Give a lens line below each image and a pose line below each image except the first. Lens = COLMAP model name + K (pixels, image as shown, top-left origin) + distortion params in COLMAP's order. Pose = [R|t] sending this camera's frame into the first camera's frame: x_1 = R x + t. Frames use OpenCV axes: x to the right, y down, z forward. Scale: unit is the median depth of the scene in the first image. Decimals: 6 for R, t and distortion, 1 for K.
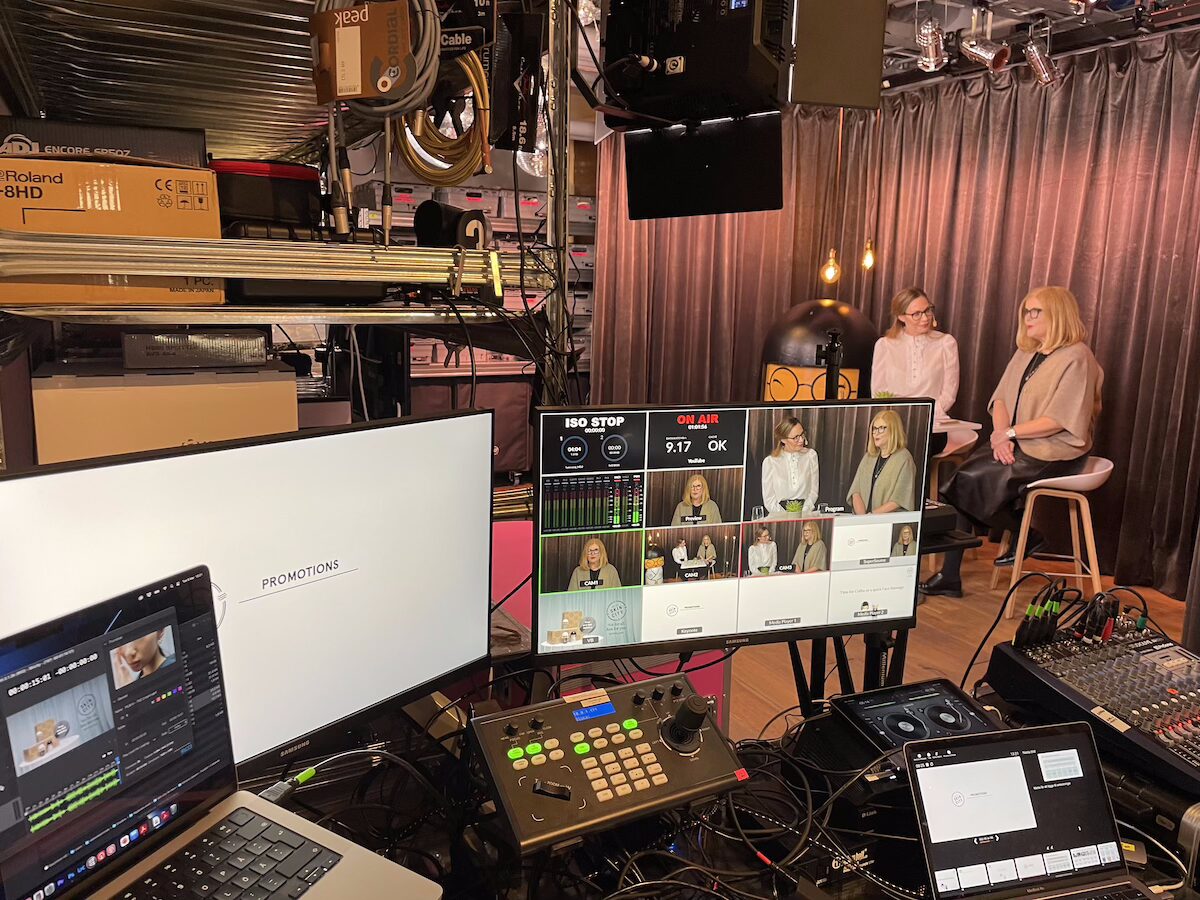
lens RADIAL K [[916.8, 0, 604.8], [0, 916.8, 441.1], [0, 0, 1]] dist [0.078531, -0.106947]
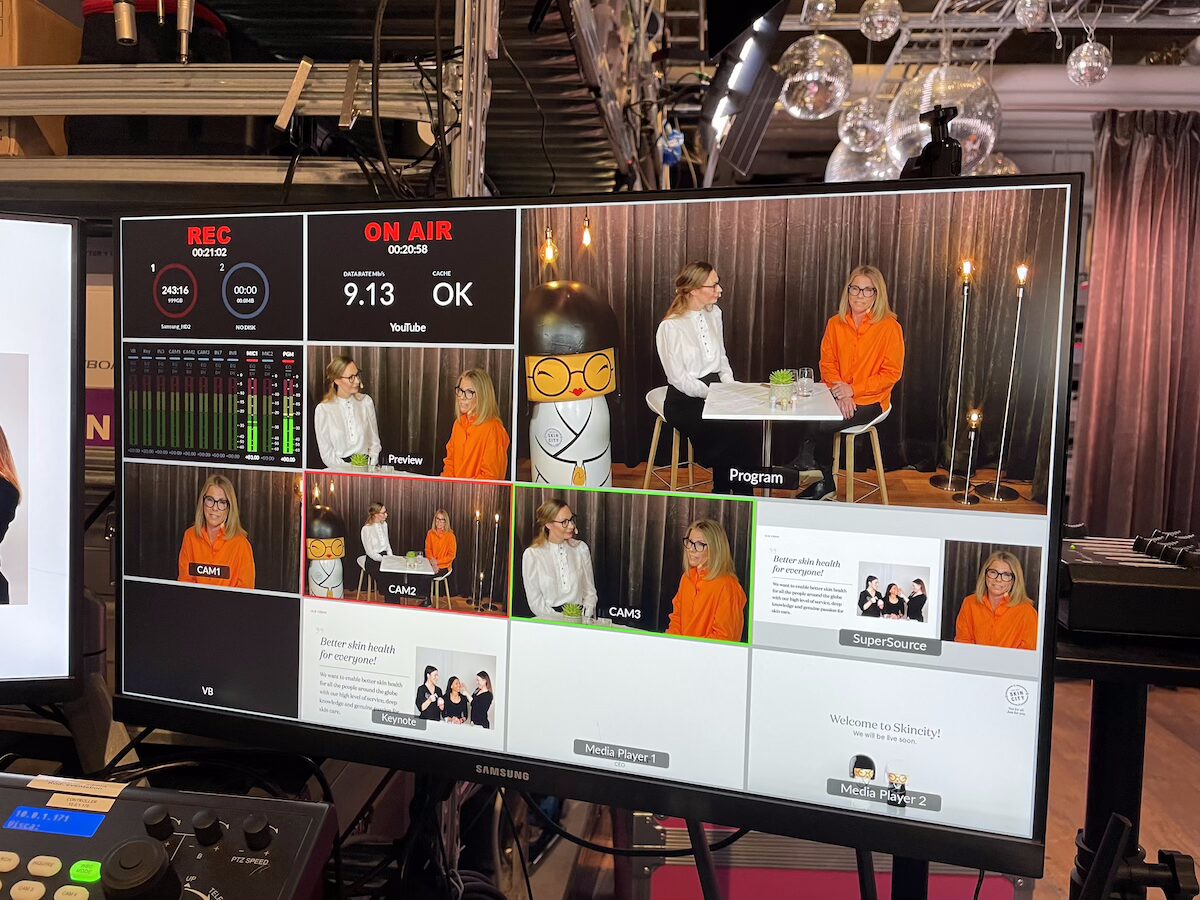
lens RADIAL K [[914.6, 0, 603.7], [0, 914.6, 451.8], [0, 0, 1]] dist [0.082852, -0.110122]
pose [[0.825652, 0.037445, -0.562936, 0.116029], [-0.119721, 0.986699, -0.109961, 0.031932], [0.551331, 0.158185, 0.819153, 0.185234]]
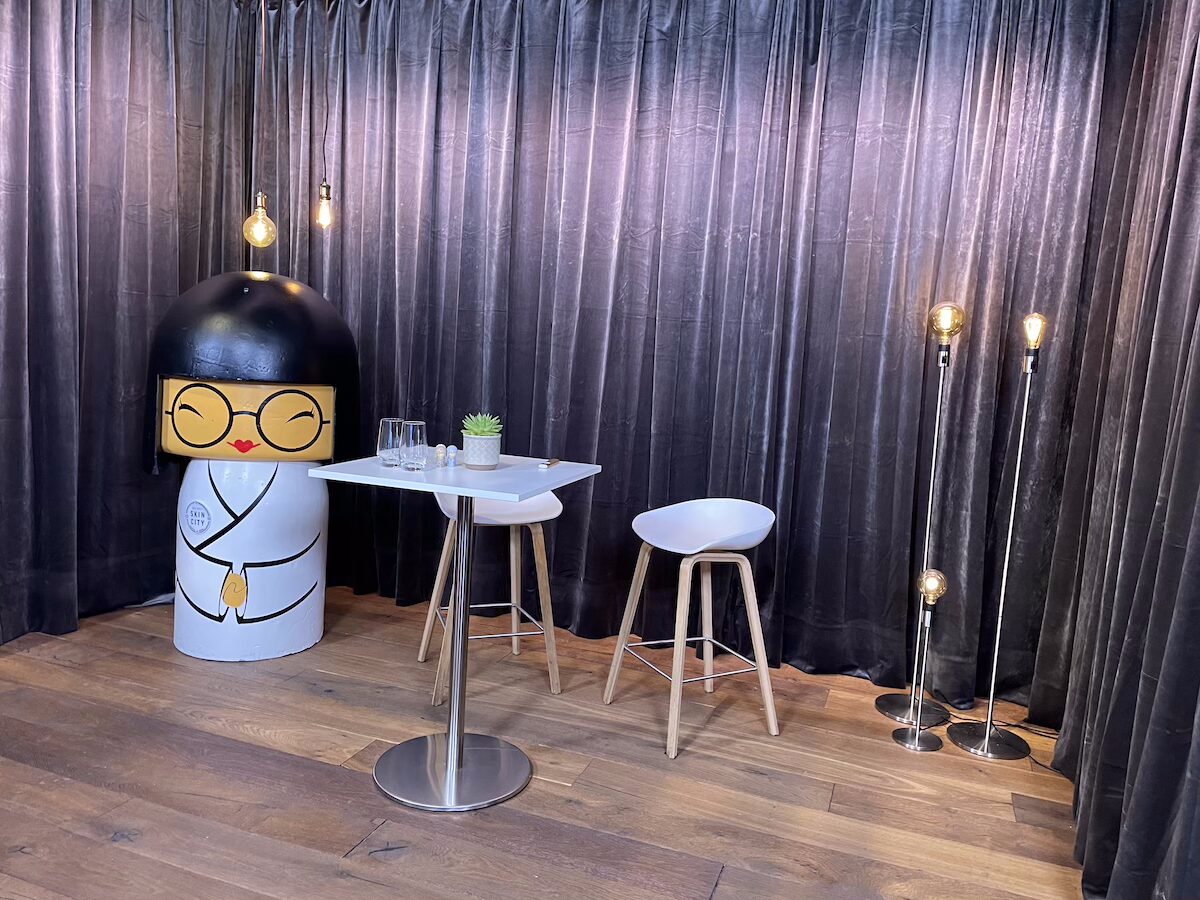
lens RADIAL K [[887.4, 0, 603.3], [0, 887.4, 445.3], [0, 0, 1]] dist [0.079109, -0.097530]
pose [[0.732057, -0.055981, 0.678939, -0.002621], [0.072633, 0.997351, 0.003920, -0.031781], [-0.677360, 0.046443, 0.734184, 0.510629]]
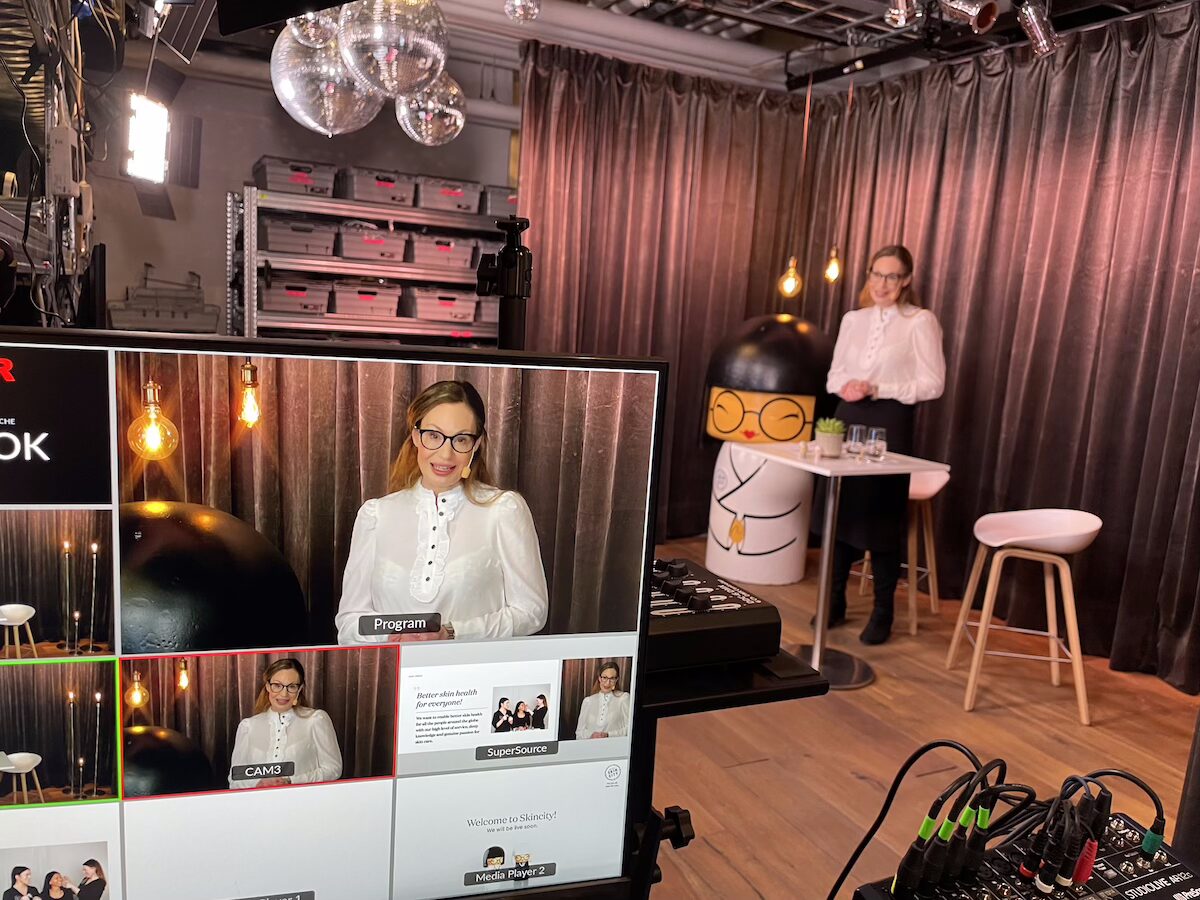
lens RADIAL K [[919.5, 0, 592.6], [0, 919.5, 447.7], [0, 0, 1]] dist [0.083252, -0.110698]
pose [[0.998991, 0.043498, -0.011172, 0.094402], [-0.043786, 0.998674, -0.027060, 0.001494], [0.009980, 0.027522, 0.999571, 0.170048]]
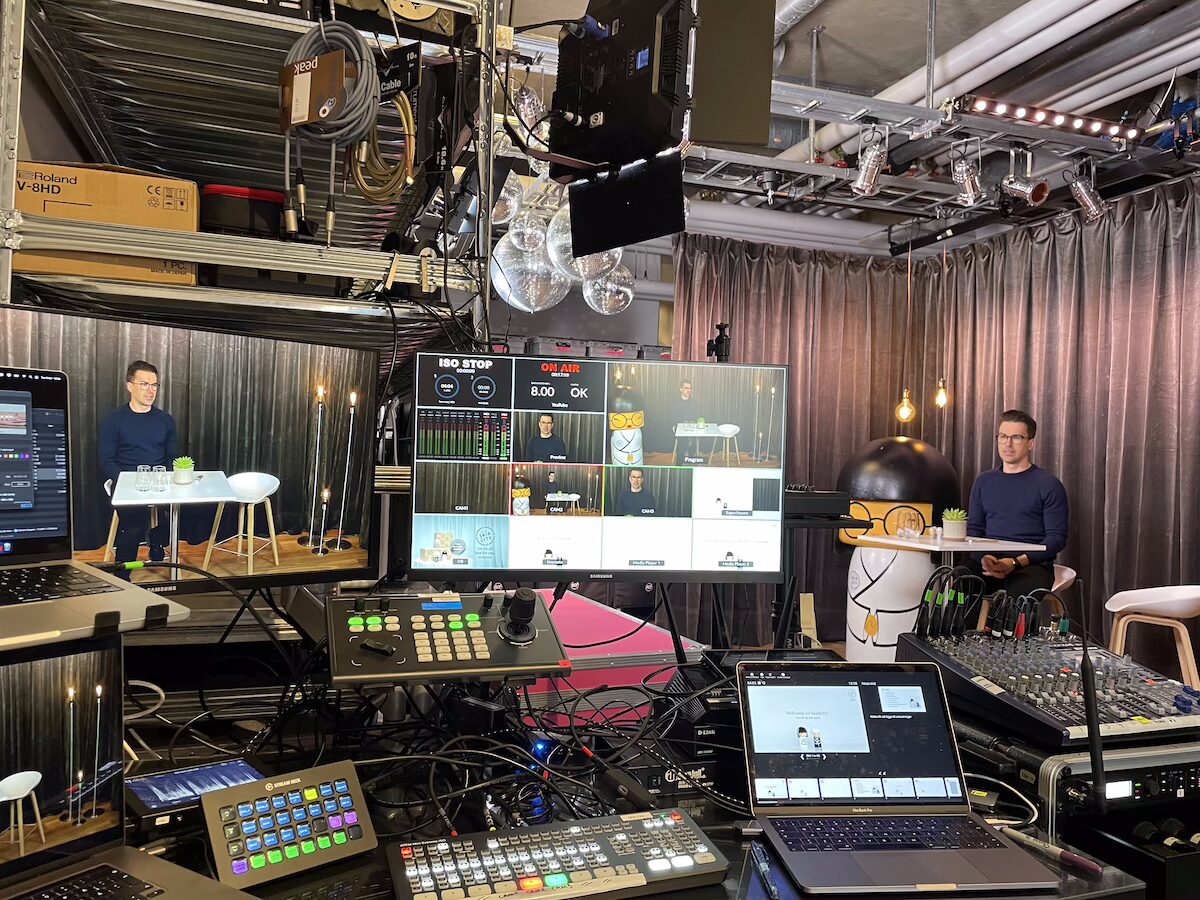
lens RADIAL K [[914.6, 0, 603.7], [0, 914.6, 451.8], [0, 0, 1]] dist [0.082852, -0.110122]
pose [[0.988667, 0.005277, -0.150034, 0.086763], [-0.034126, 0.981119, -0.190371, 0.078327], [0.146196, 0.193333, 0.970180, -0.022628]]
